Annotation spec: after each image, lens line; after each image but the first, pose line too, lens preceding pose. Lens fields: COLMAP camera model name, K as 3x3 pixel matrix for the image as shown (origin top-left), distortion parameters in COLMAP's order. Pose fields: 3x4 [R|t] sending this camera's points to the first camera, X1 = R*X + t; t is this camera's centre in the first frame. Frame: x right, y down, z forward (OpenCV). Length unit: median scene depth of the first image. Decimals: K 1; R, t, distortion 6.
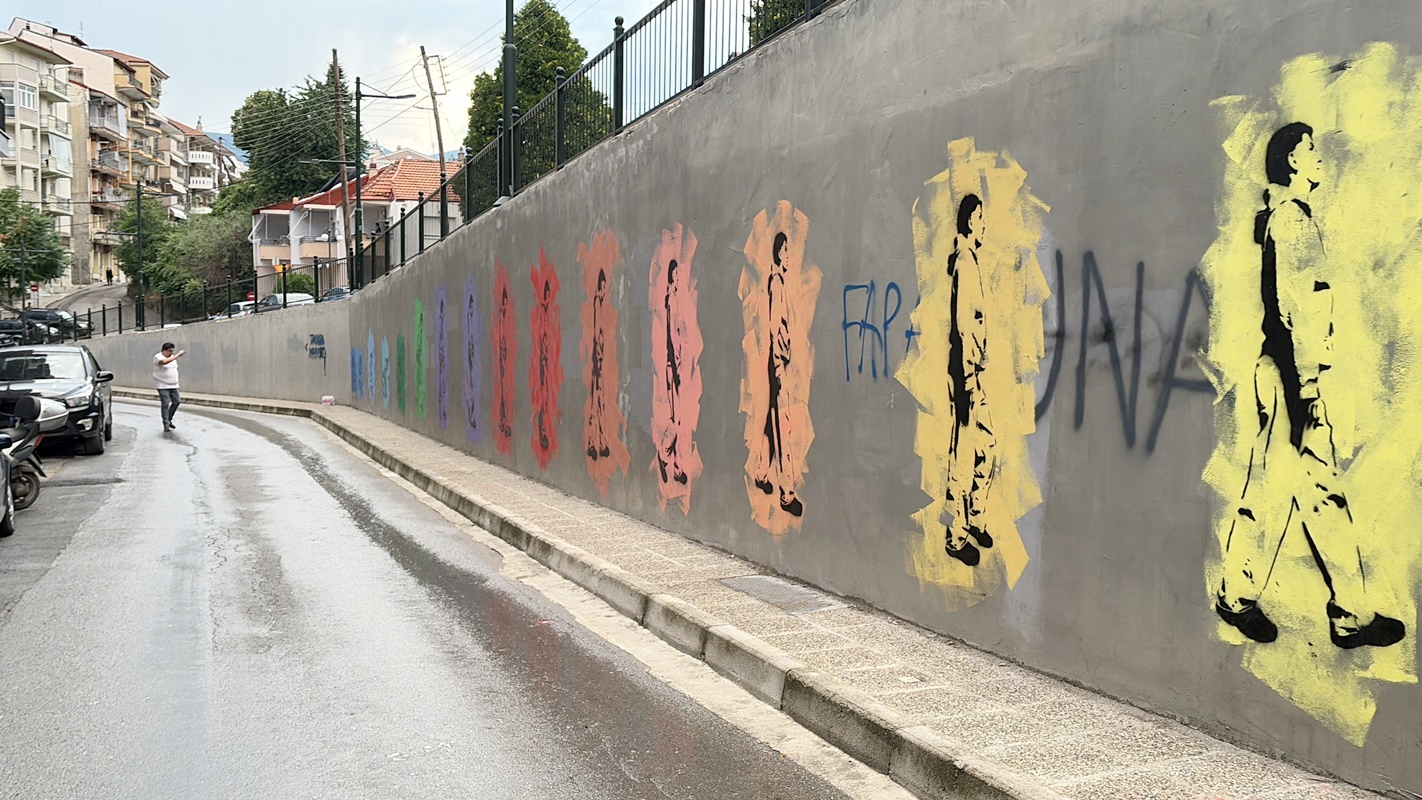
lens RADIAL K [[1293.6, 0, 745.5], [0, 1293.6, 409.3], [0, 0, 1]] dist [0.068538, -0.128771]
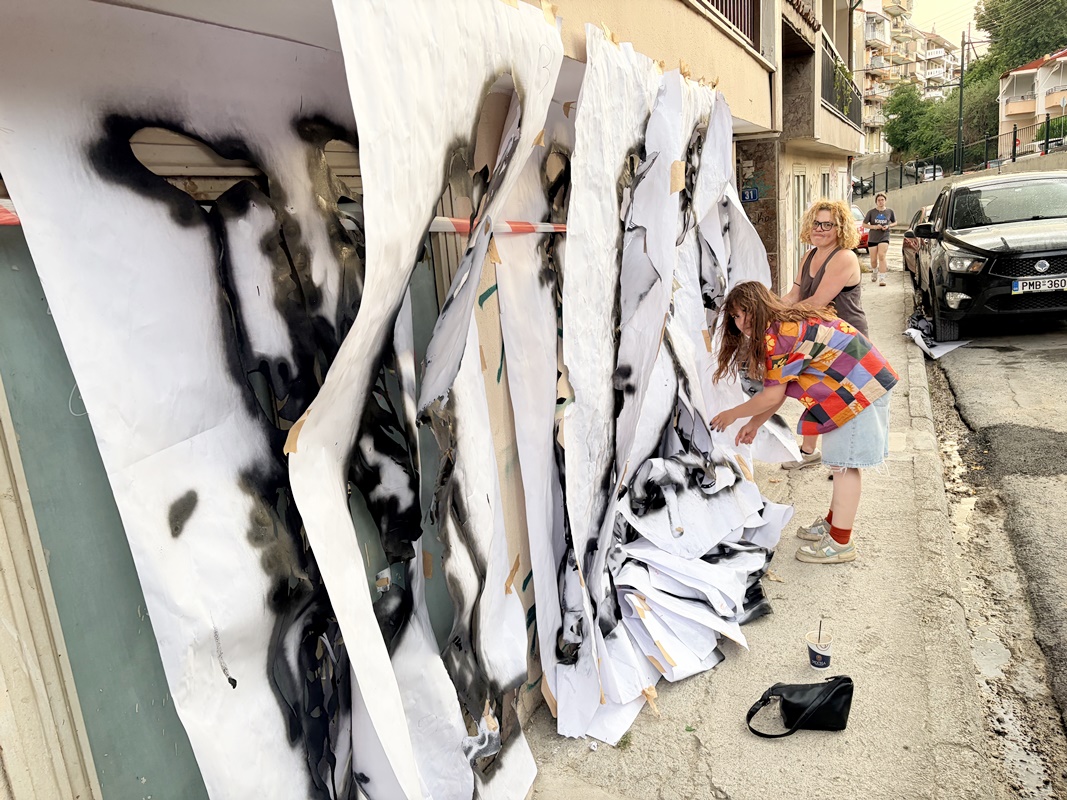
lens RADIAL K [[800.9, 0, 533.5], [0, 800.9, 400.0], [0, 0, 1]] dist [0.059962, -0.057963]
pose [[0.683126, 0.102841, -0.723024, -1.271384], [0.039998, 0.983280, 0.177651, -0.055903], [0.729205, -0.150277, 0.667591, 1.582909]]
